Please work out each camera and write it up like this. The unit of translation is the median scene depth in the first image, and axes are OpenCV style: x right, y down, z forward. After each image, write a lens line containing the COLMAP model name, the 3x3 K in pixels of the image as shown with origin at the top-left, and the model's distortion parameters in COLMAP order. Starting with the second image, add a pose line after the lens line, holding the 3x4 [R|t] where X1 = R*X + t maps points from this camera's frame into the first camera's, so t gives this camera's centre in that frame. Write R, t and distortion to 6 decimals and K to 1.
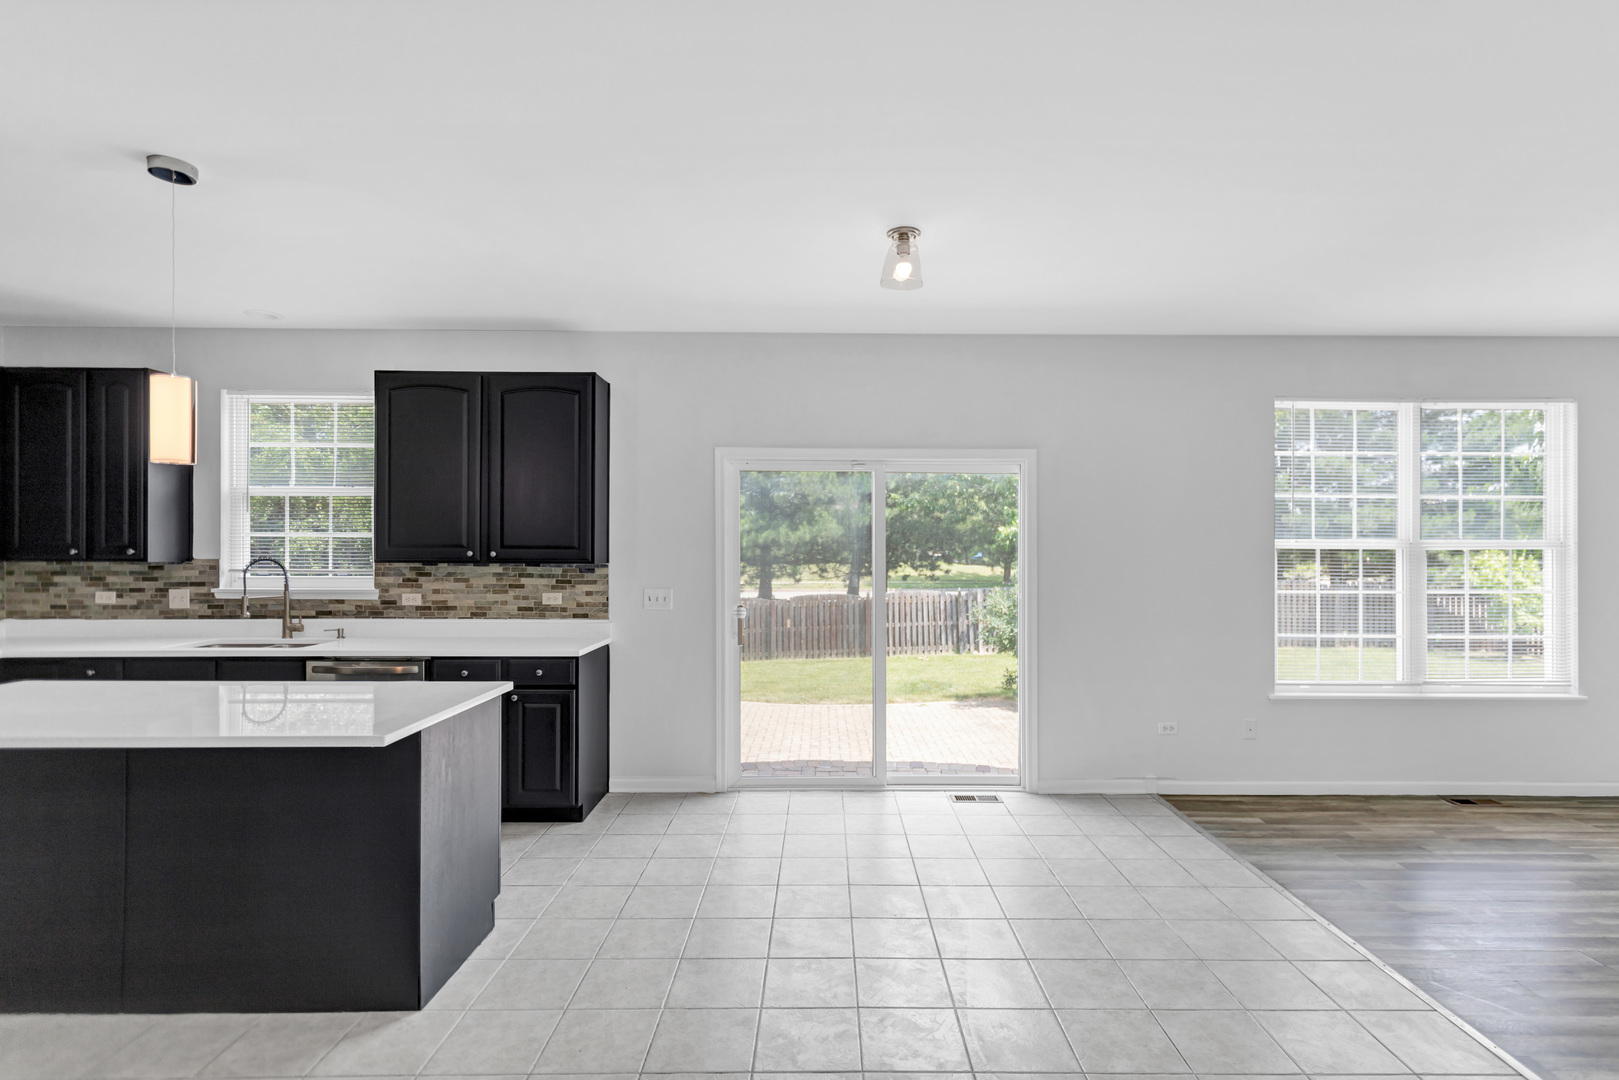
lens RADIAL K [[783.5, 0, 816.4], [0, 783.5, 554.2], [0, 0, 1]] dist [0.004288, -0.001622]
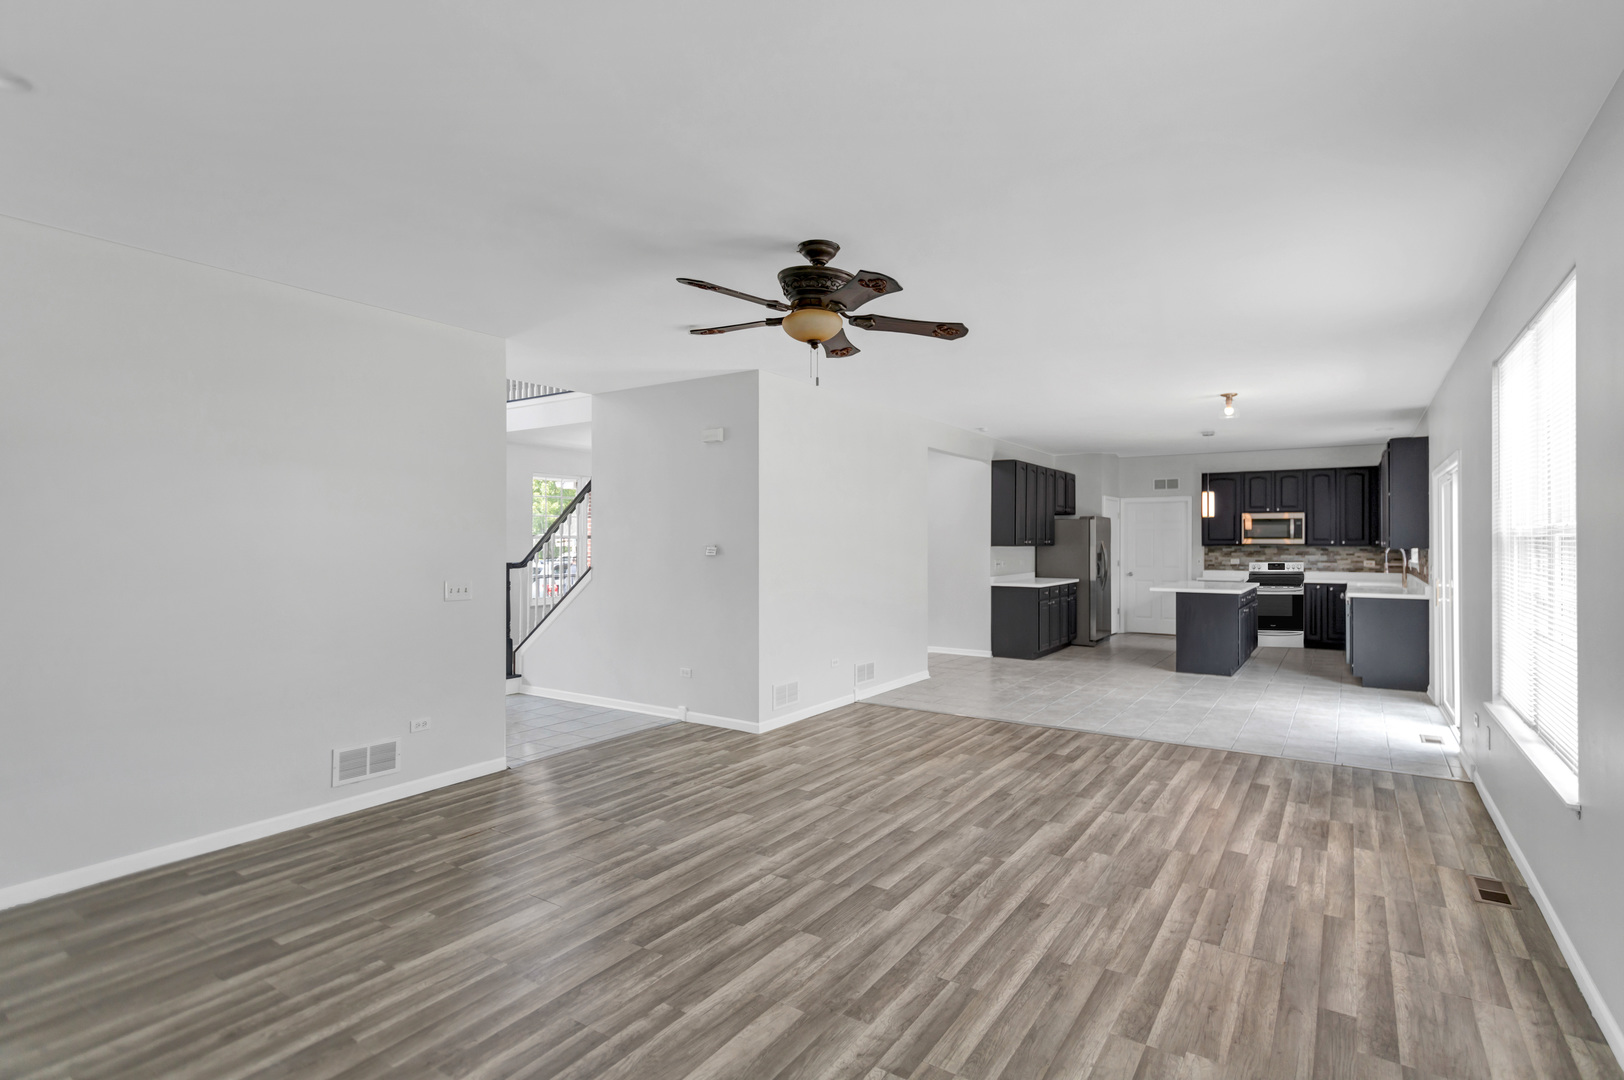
lens RADIAL K [[785.9, 0, 827.7], [0, 785.9, 540.6], [0, 0, 1]] dist [0.004288, -0.001622]
pose [[-0.560224, -0.001286, -0.828340, 1.712420], [0.001471, 0.999996, -0.002548, -0.002041], [0.828340, -0.002646, -0.560220, 0.871816]]
